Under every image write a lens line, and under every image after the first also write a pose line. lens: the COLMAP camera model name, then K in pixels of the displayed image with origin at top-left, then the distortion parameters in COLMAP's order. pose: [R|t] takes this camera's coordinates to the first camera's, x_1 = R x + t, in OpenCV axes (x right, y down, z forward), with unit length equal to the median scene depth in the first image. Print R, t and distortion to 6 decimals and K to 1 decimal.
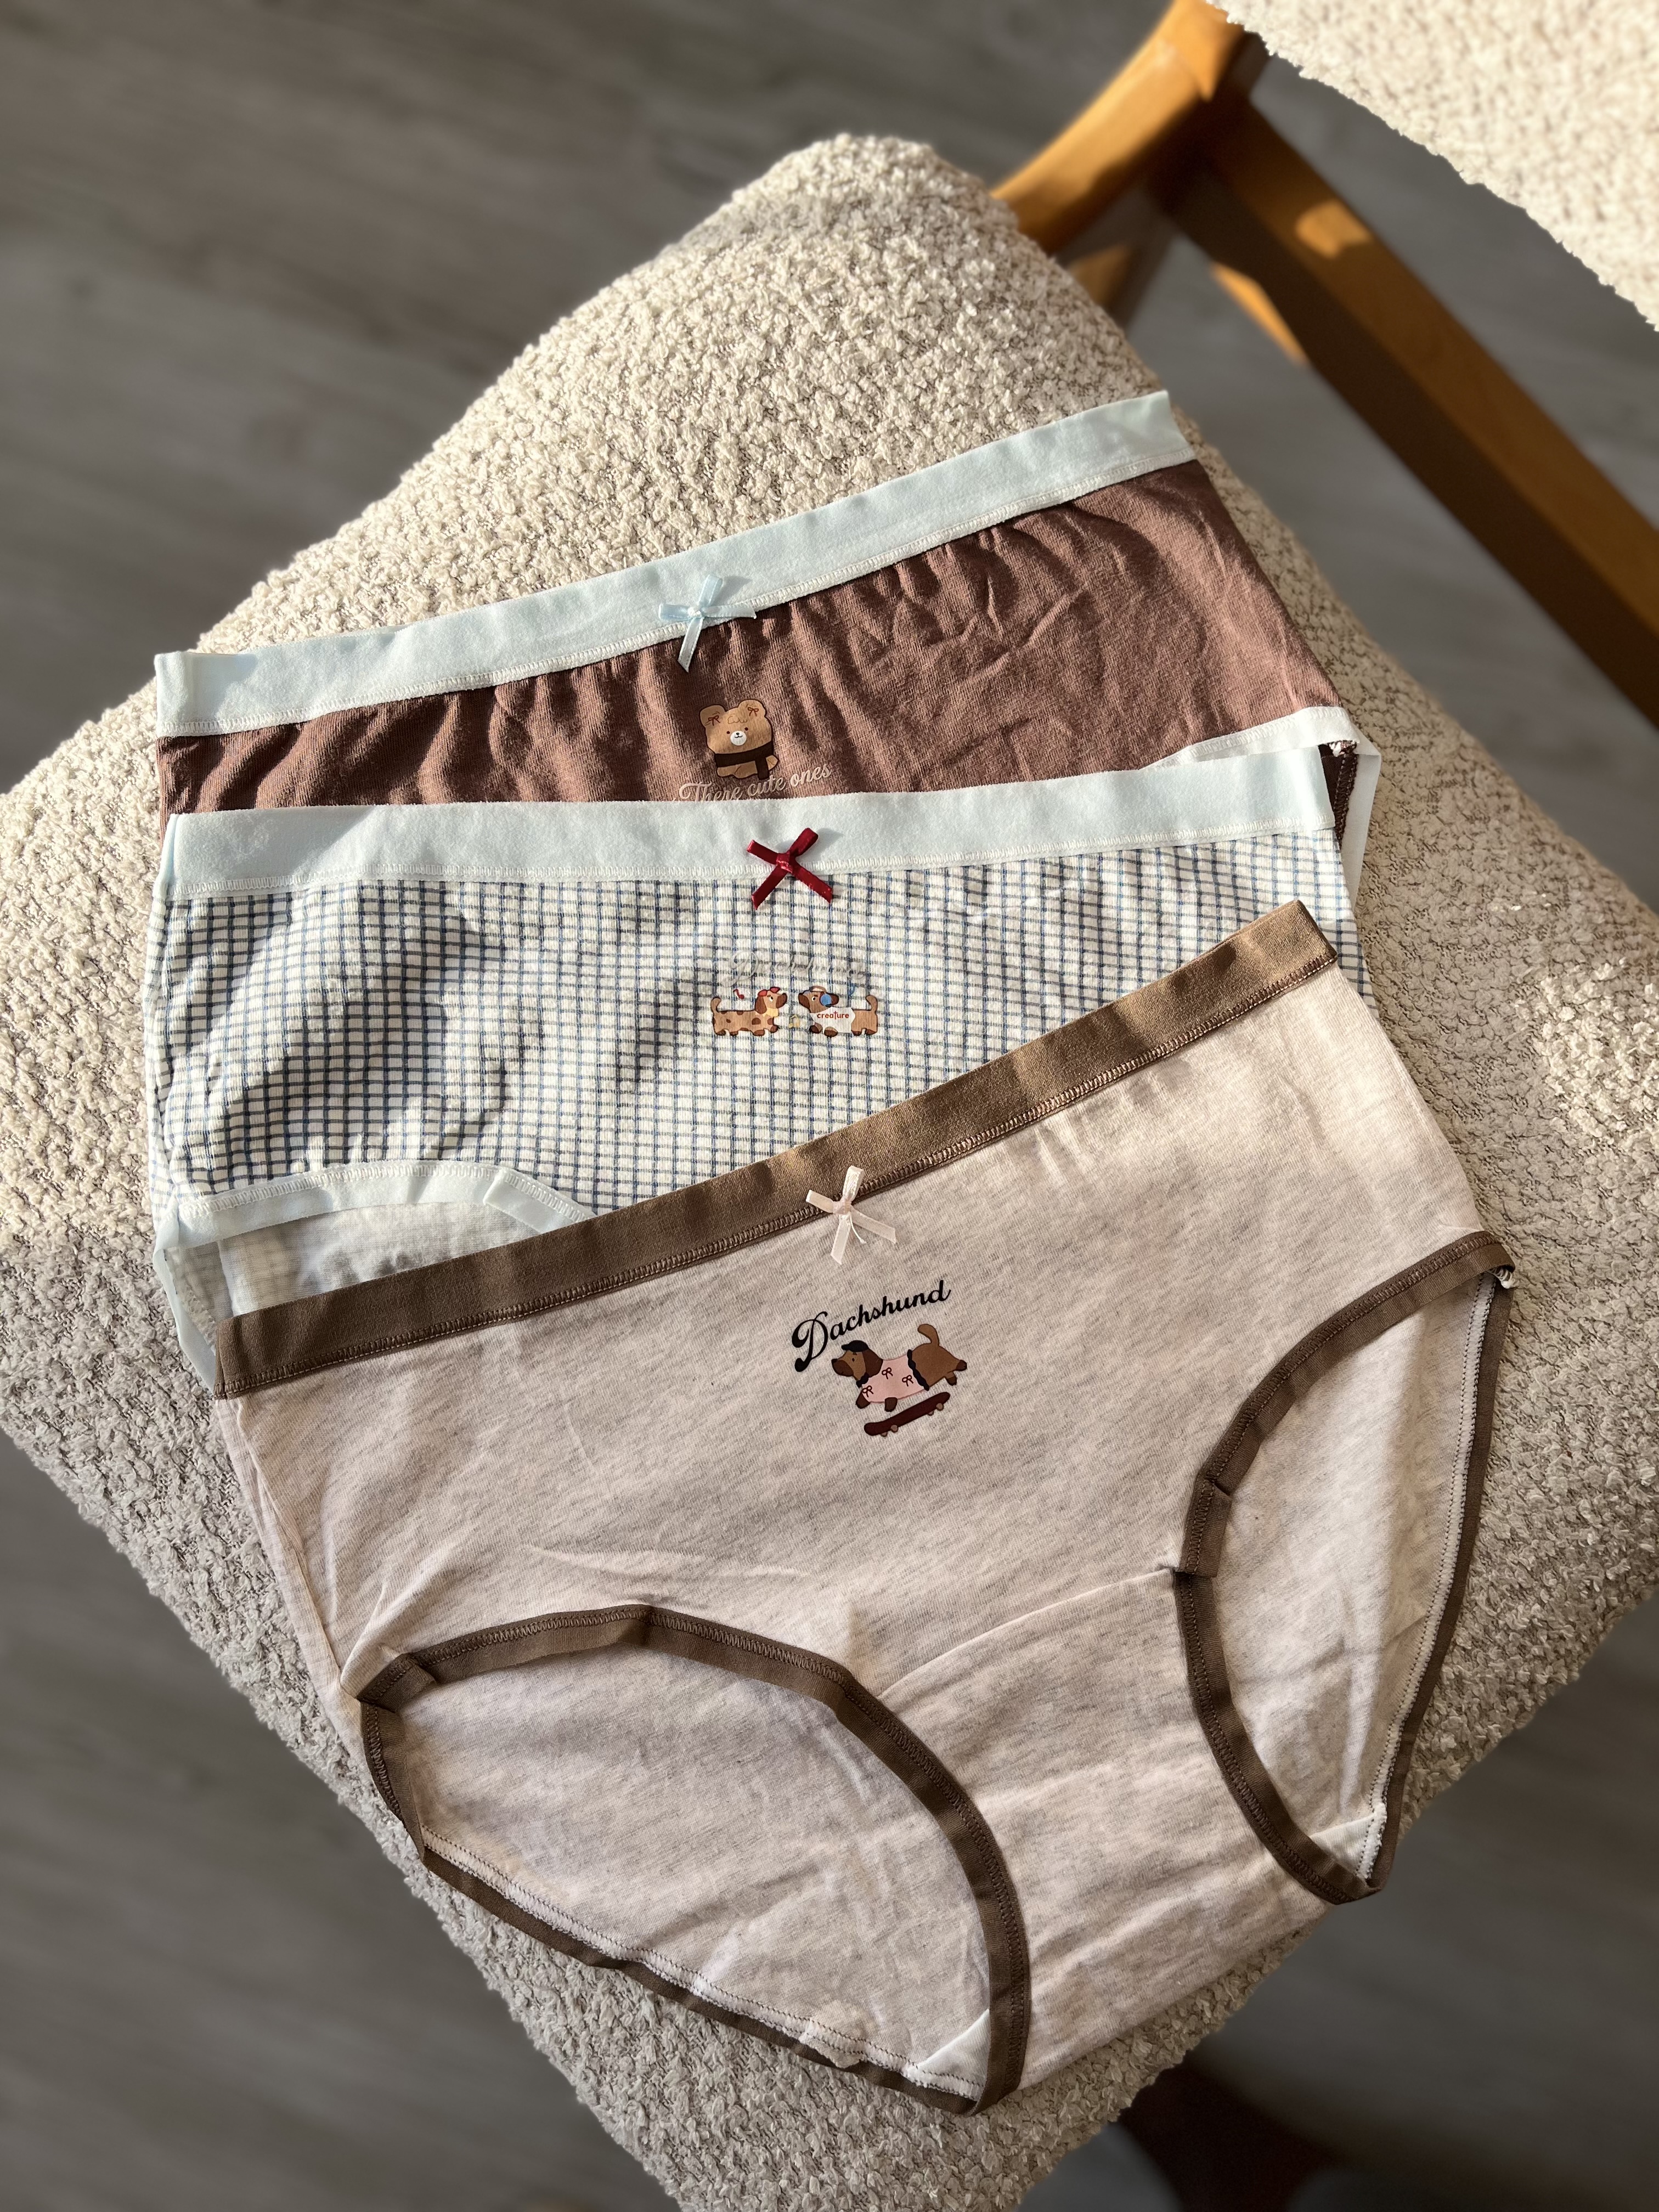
lens RADIAL K [[1689.4, 0, 829.5], [0, 1689.4, 1106.0], [0, 0, 1]] dist [0.096413, -0.151345]
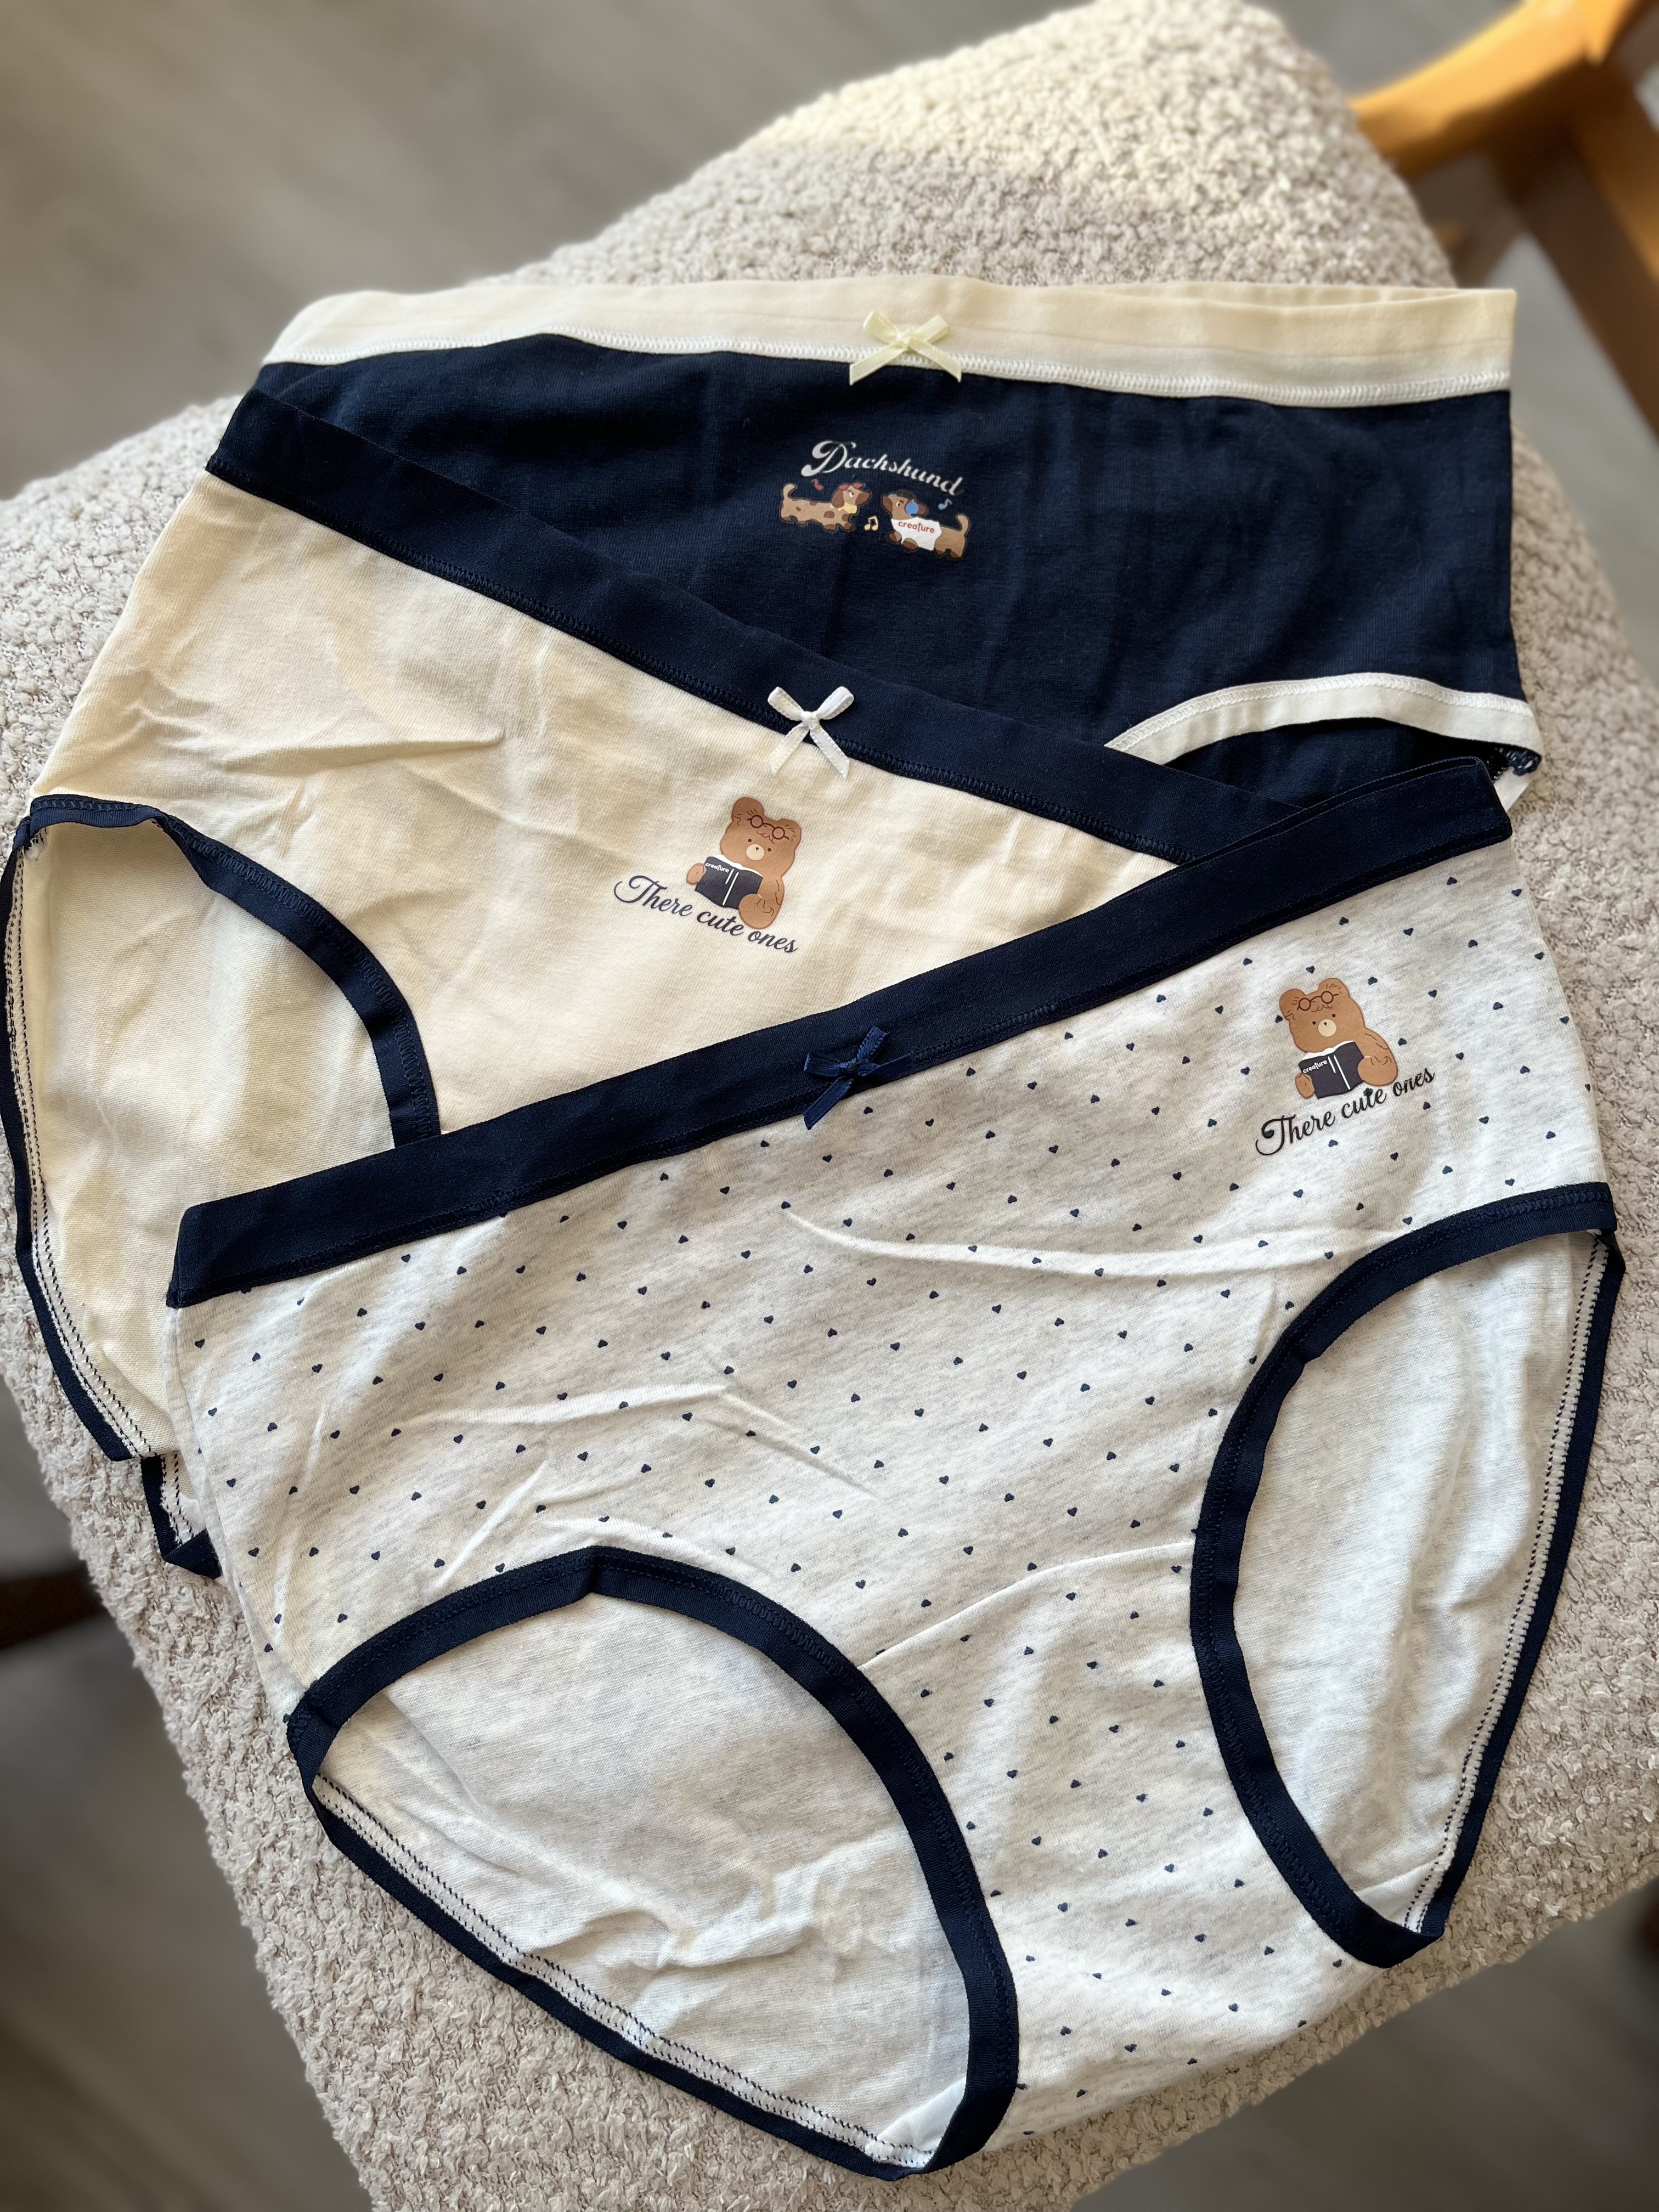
lens RADIAL K [[1689.4, 0, 829.5], [0, 1689.4, 1106.0], [0, 0, 1]] dist [0.096413, -0.151345]
pose [[0.965749, 0.254221, -0.051975, 0.024605], [-0.255620, 0.966522, -0.022227, 0.064539], [0.044584, 0.034752, 0.998401, 0.143591]]
